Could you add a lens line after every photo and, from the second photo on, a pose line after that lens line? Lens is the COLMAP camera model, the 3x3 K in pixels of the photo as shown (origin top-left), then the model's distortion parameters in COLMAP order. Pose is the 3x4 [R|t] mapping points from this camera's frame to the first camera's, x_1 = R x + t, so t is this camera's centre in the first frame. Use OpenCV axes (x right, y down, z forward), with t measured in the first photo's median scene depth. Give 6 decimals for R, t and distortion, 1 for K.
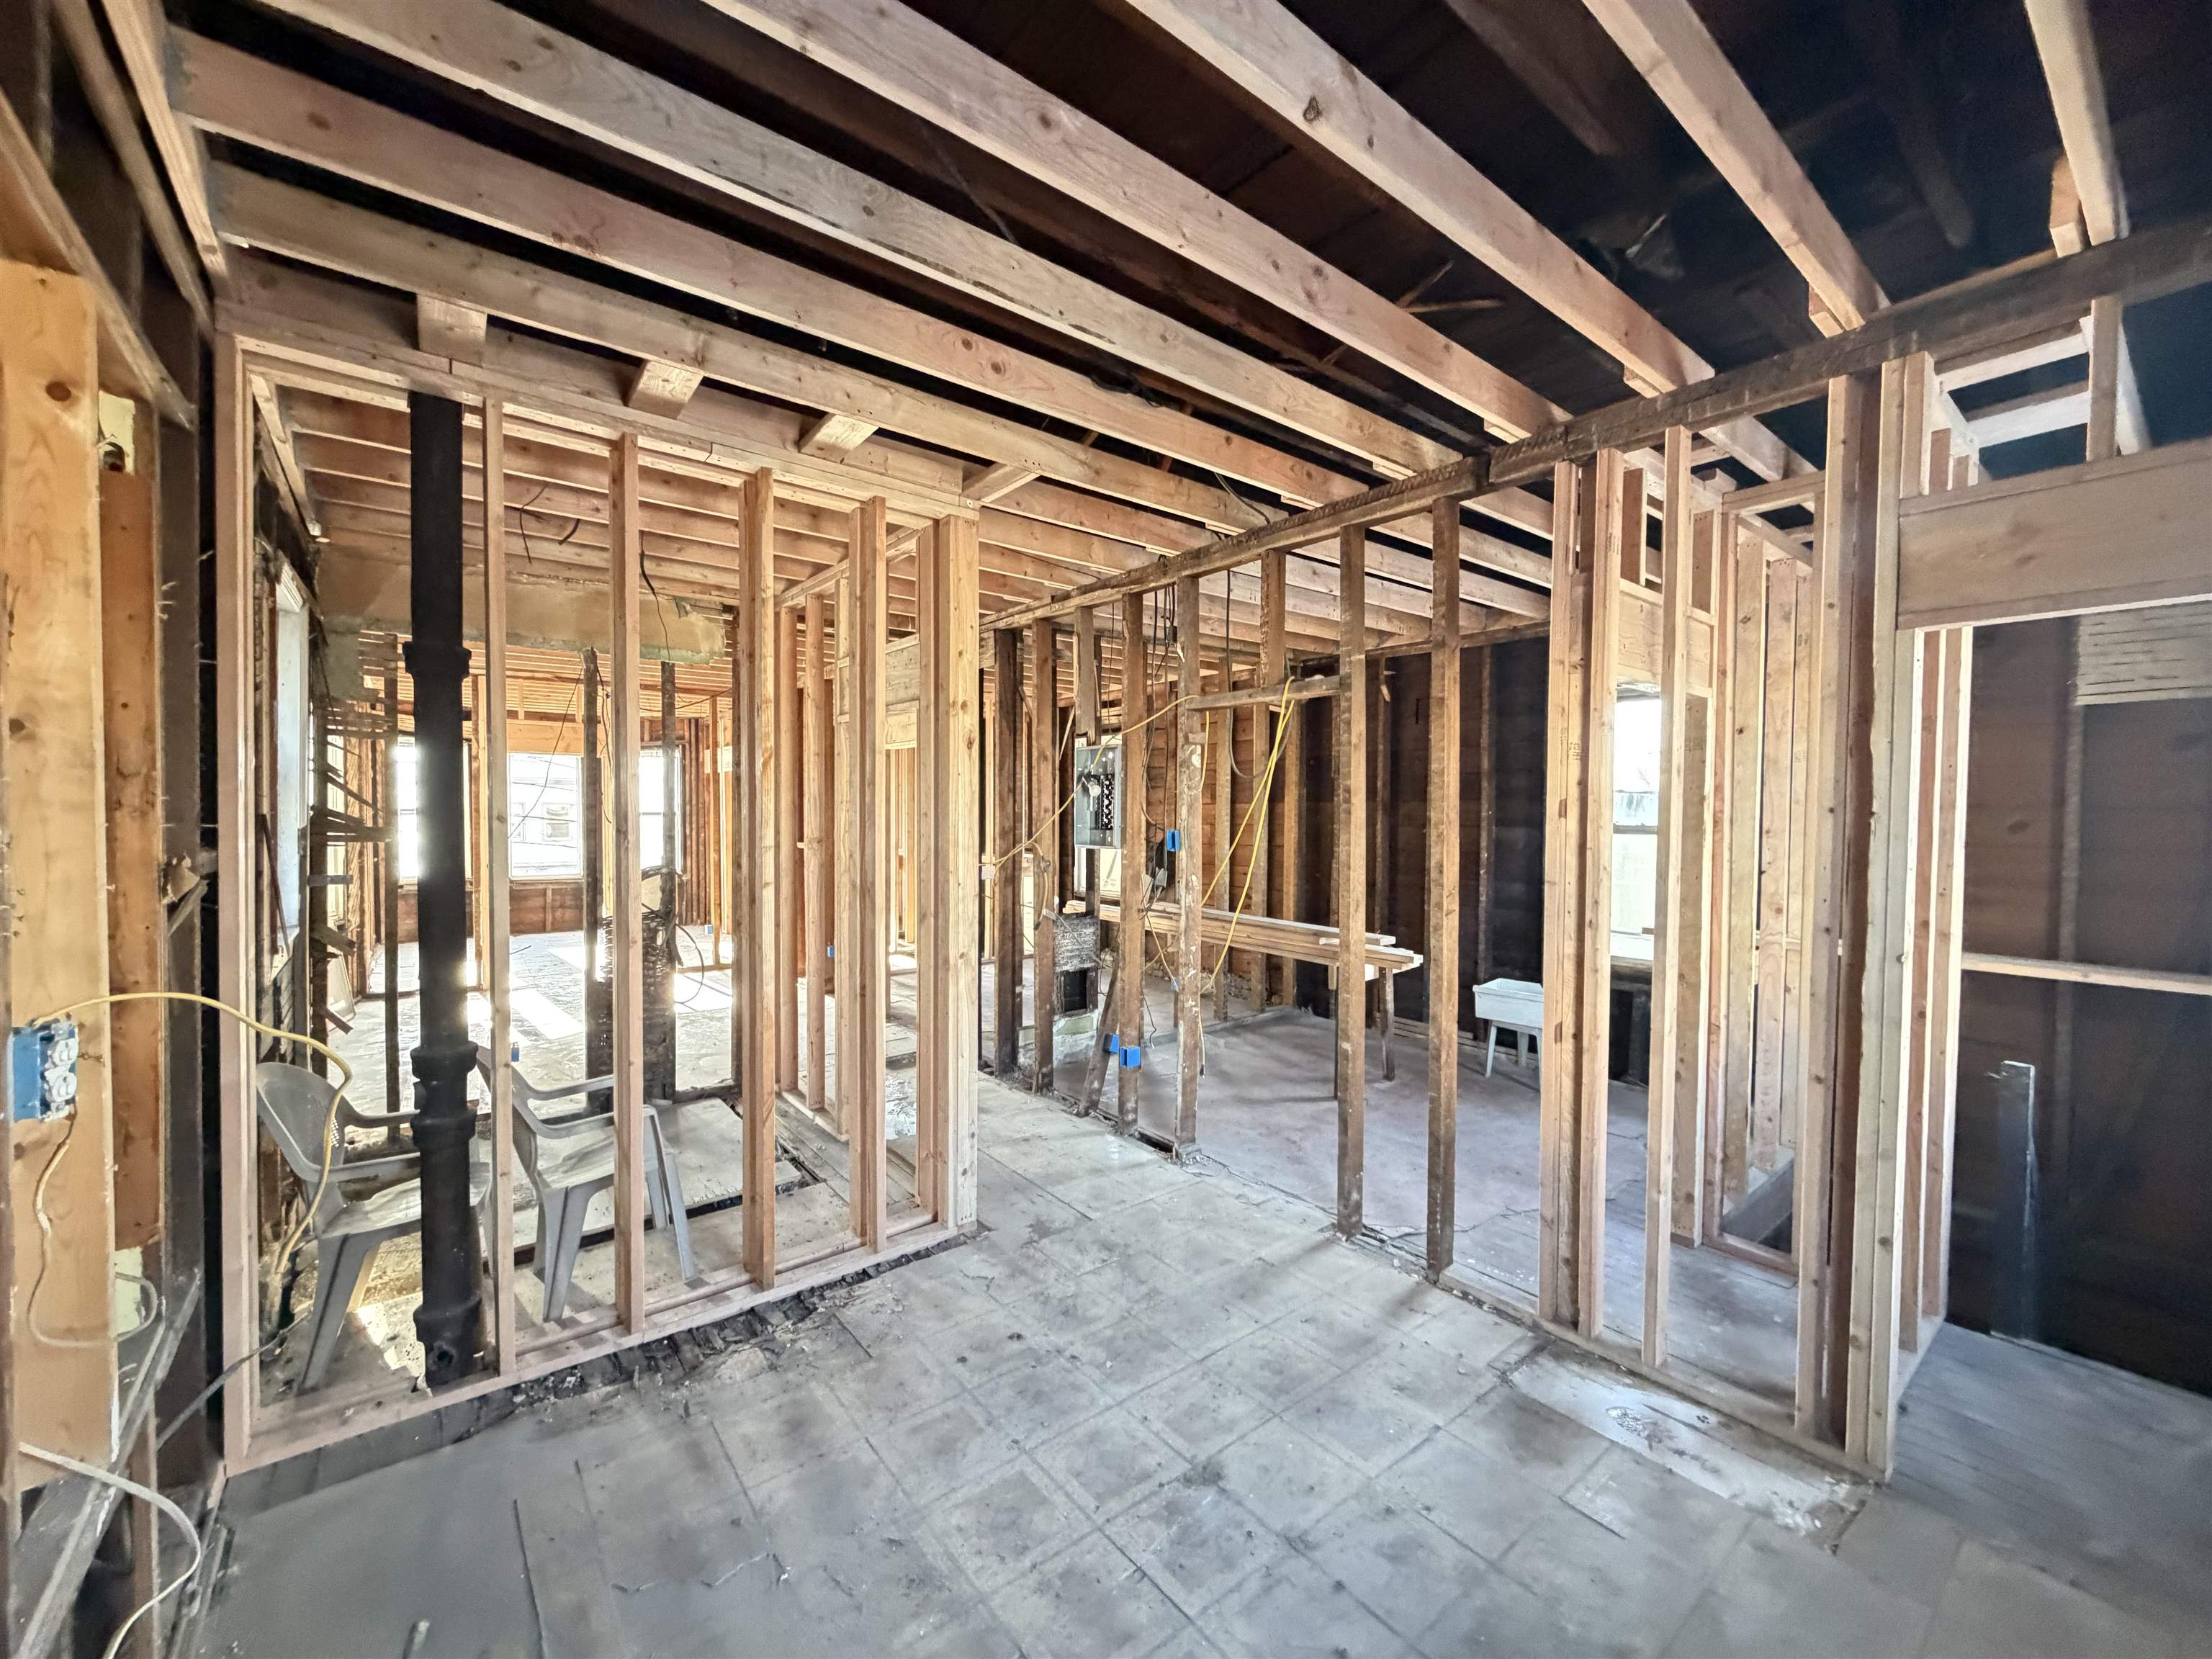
lens RADIAL K [[880.3, 0, 1101.1], [0, 880.3, 829.7], [0, 0, 1]] dist [0.000744, -0.000402]
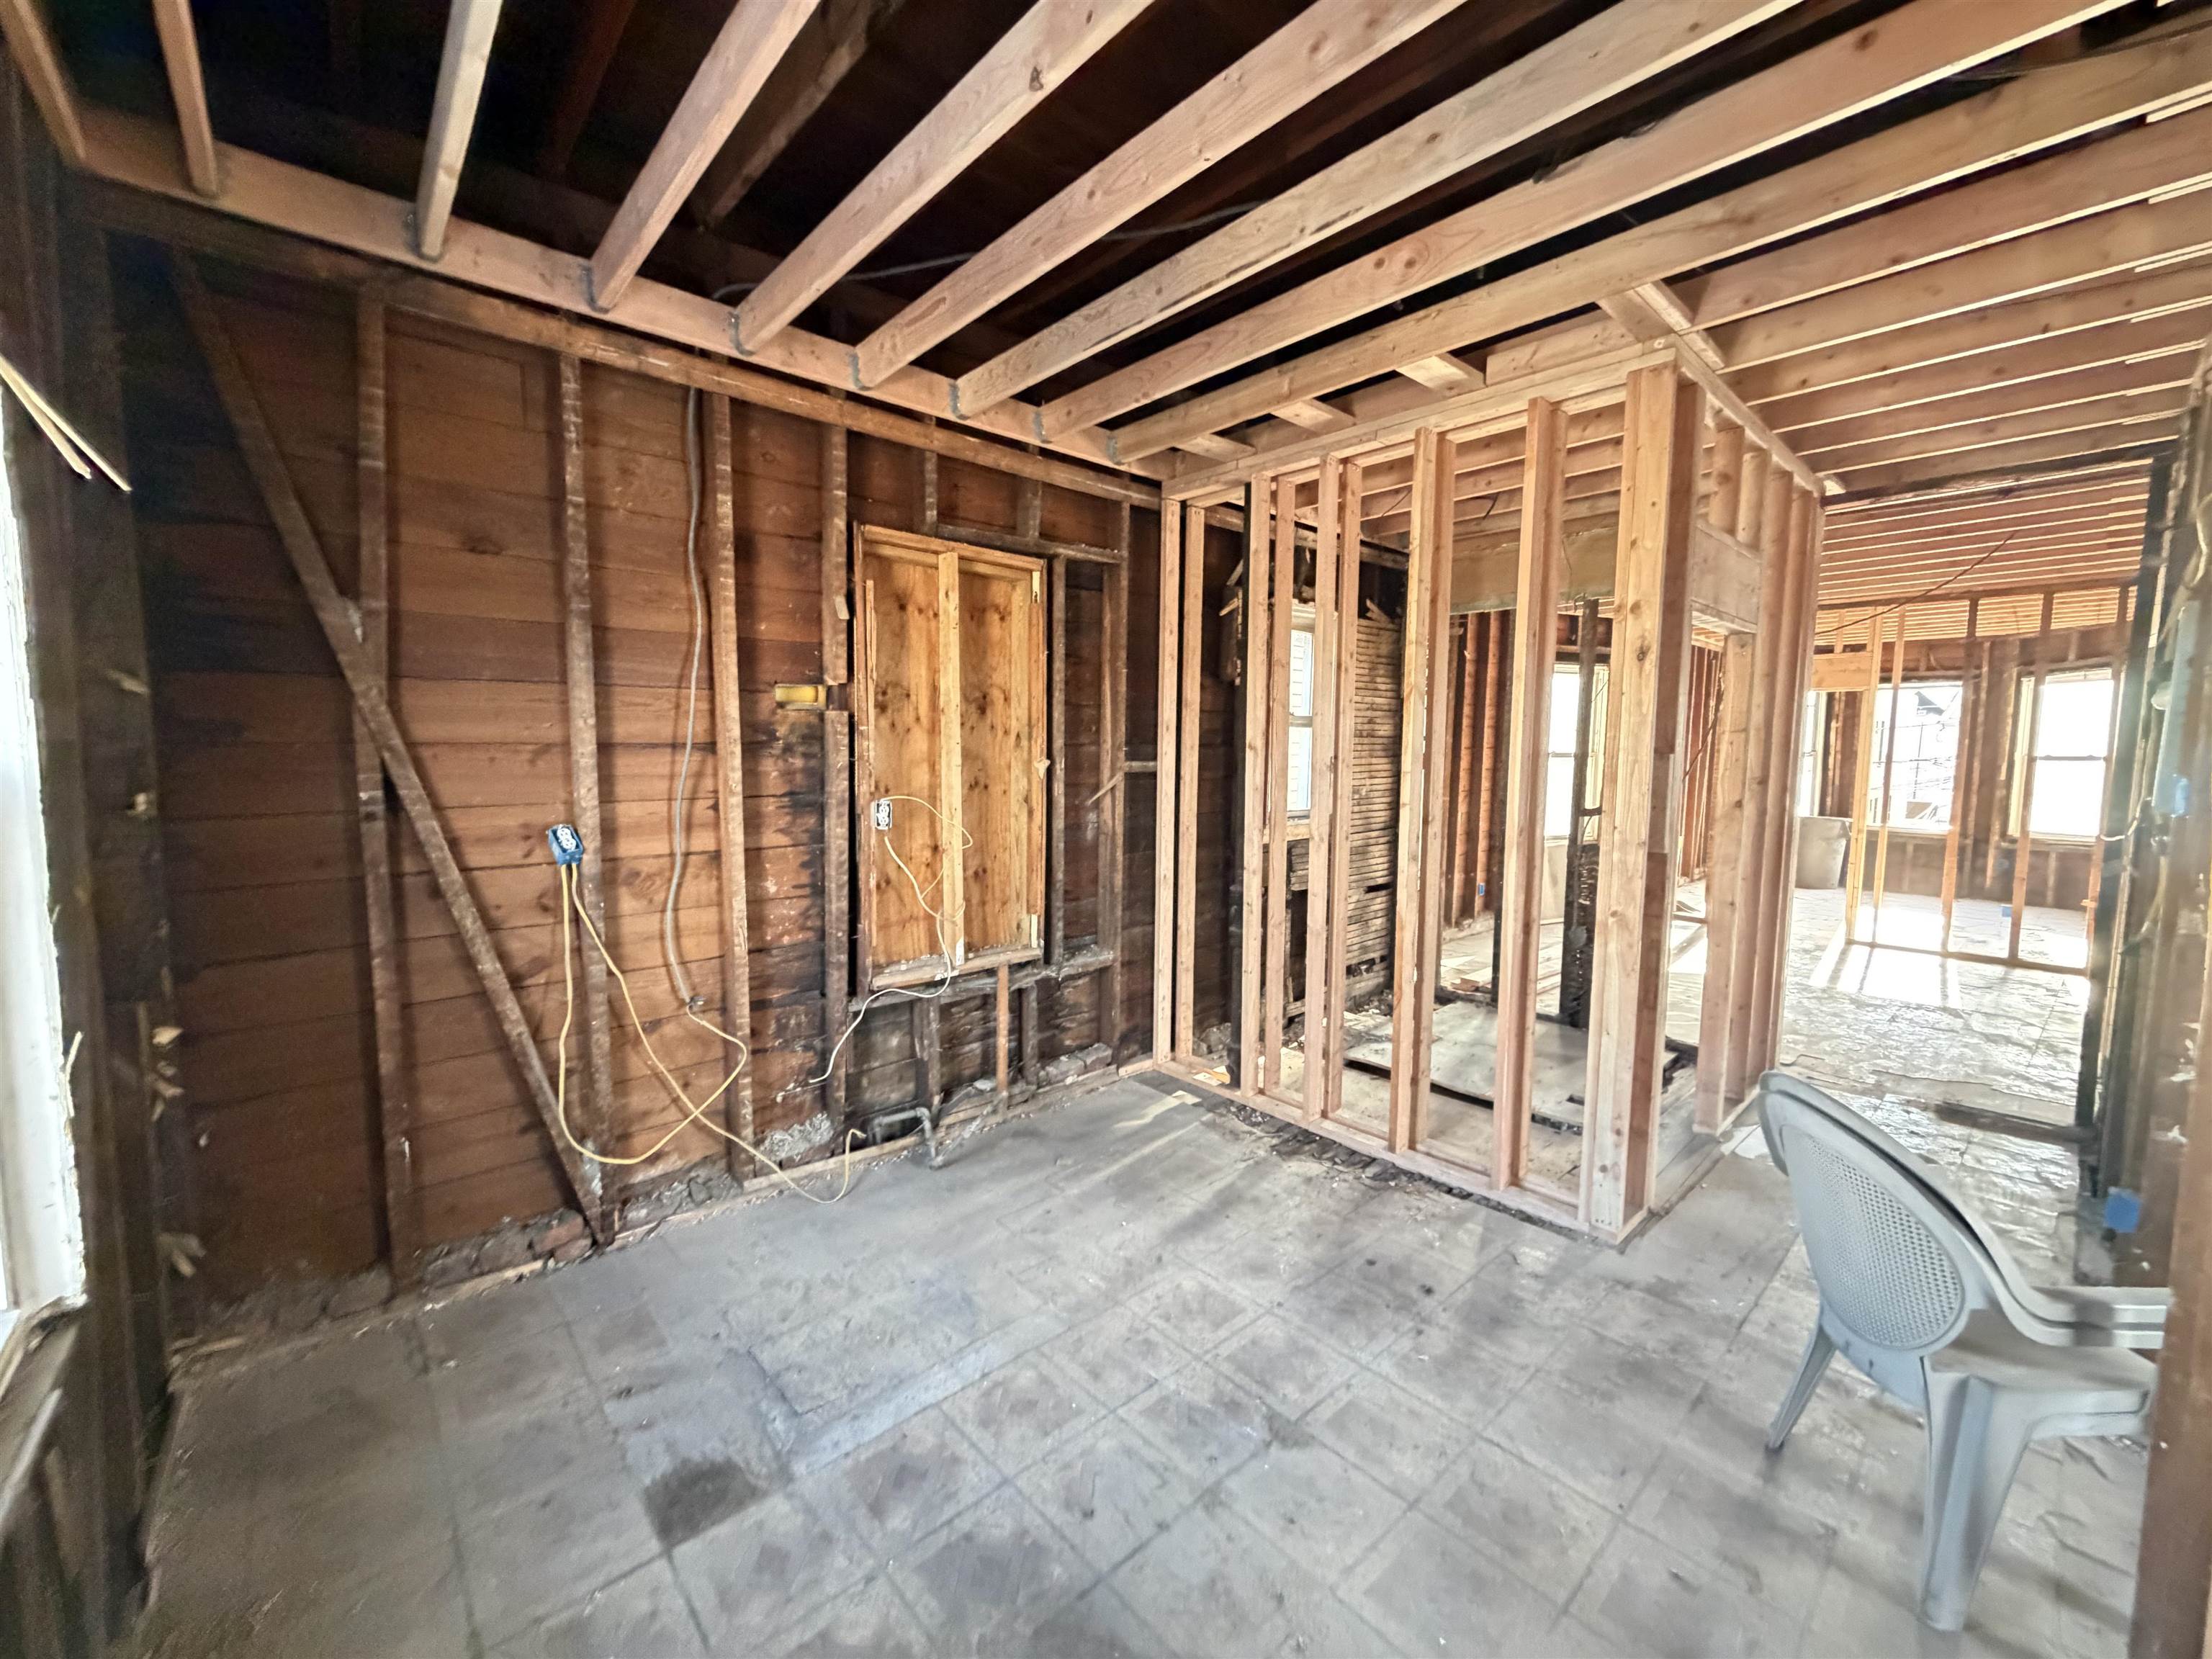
lens RADIAL K [[880.3, 0, 1096.1], [0, 880.3, 828.6], [0, 0, 1]] dist [0.000744, -0.000402]
pose [[0.062540, 0.083933, -0.994507, 0.791742], [-0.028069, 0.996211, 0.082312, 0.010447], [0.997648, 0.022767, 0.064659, 0.573946]]
